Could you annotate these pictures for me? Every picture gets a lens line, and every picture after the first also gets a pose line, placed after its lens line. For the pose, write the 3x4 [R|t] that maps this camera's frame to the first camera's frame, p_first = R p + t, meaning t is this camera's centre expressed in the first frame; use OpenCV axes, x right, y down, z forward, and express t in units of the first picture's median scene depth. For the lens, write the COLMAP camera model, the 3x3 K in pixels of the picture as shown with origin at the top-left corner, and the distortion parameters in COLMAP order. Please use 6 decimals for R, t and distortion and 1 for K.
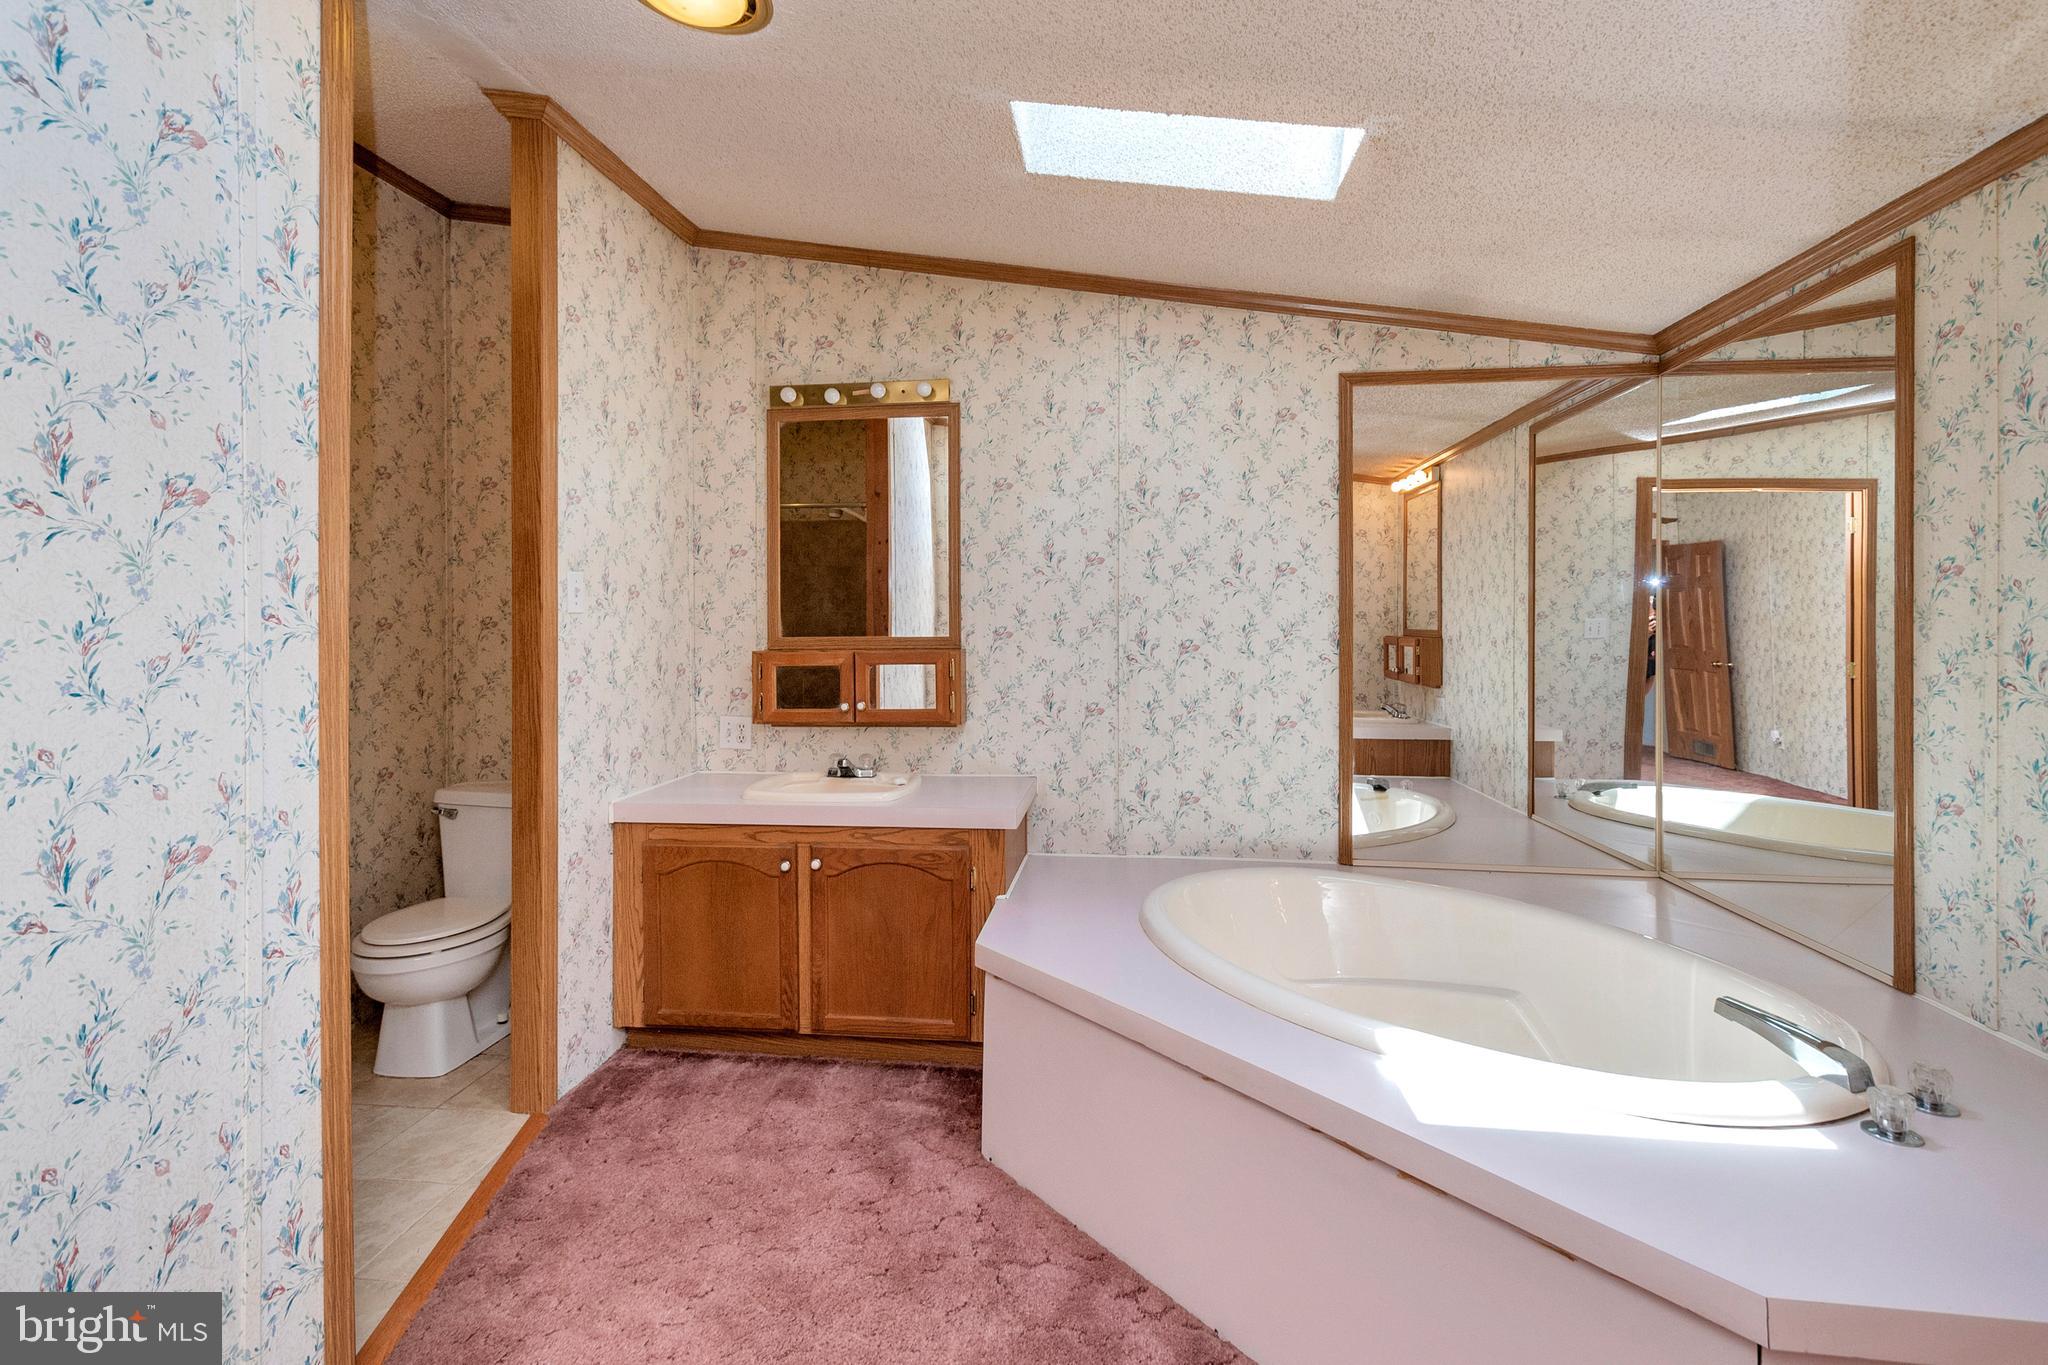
lens RADIAL K [[922.3, 0, 1059.5], [0, 922.3, 629.4], [0, 0, 1]] dist [0.002817, -0.000737]
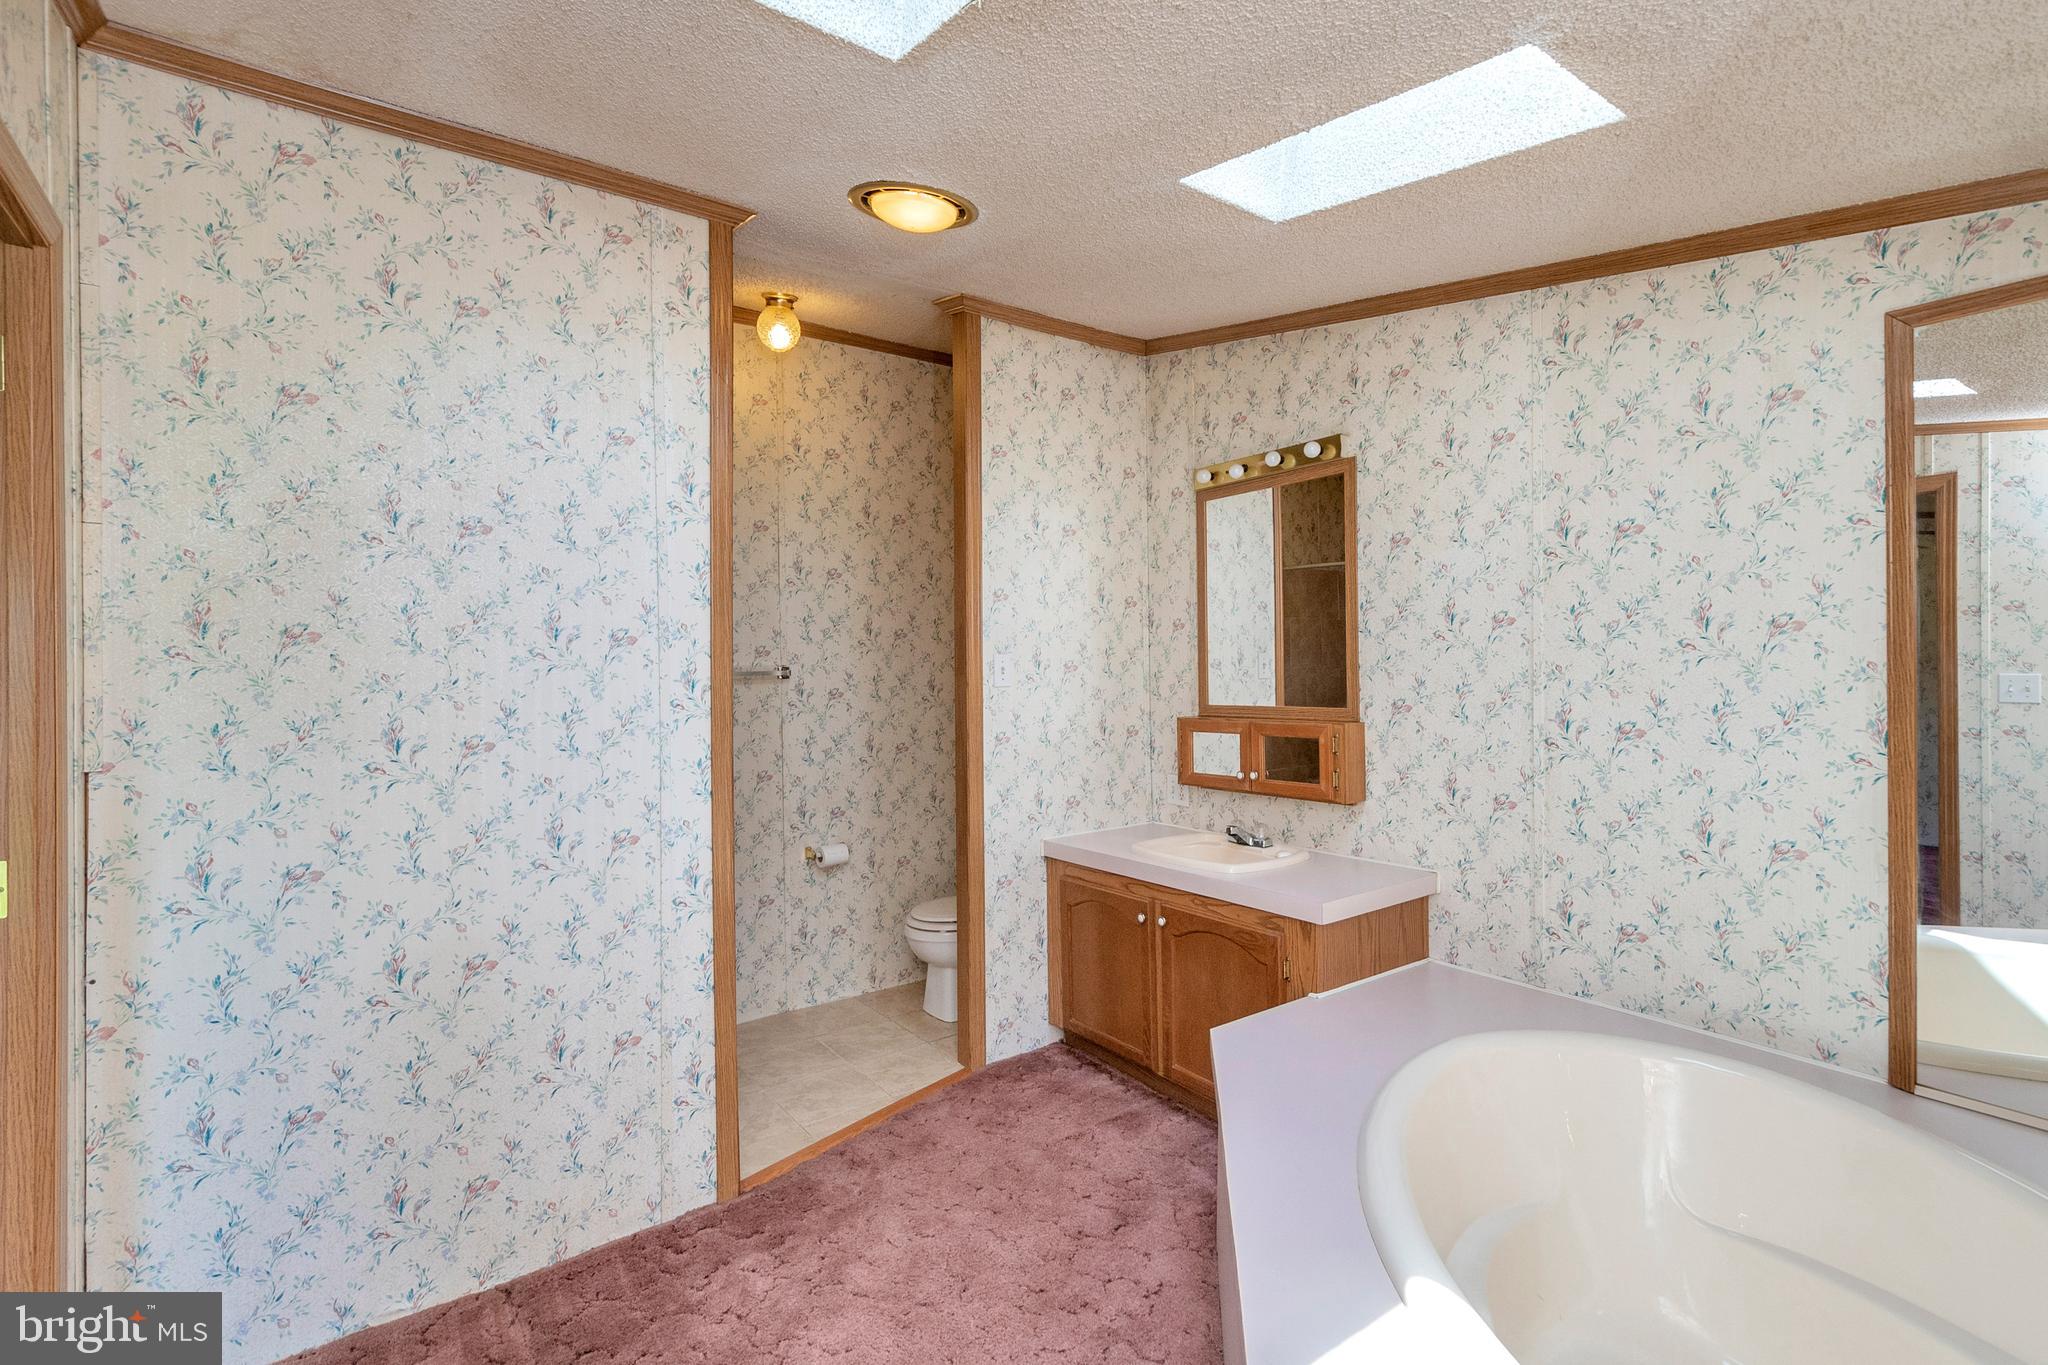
lens RADIAL K [[922.3, 0, 1035.6], [0, 922.3, 677.5], [0, 0, 1]] dist [0.002817, -0.000737]
pose [[0.686935, 0.002238, -0.726715, 0.375016], [0.002907, 0.999979, 0.005827, -0.032848], [0.726713, -0.006115, 0.686914, 0.141668]]
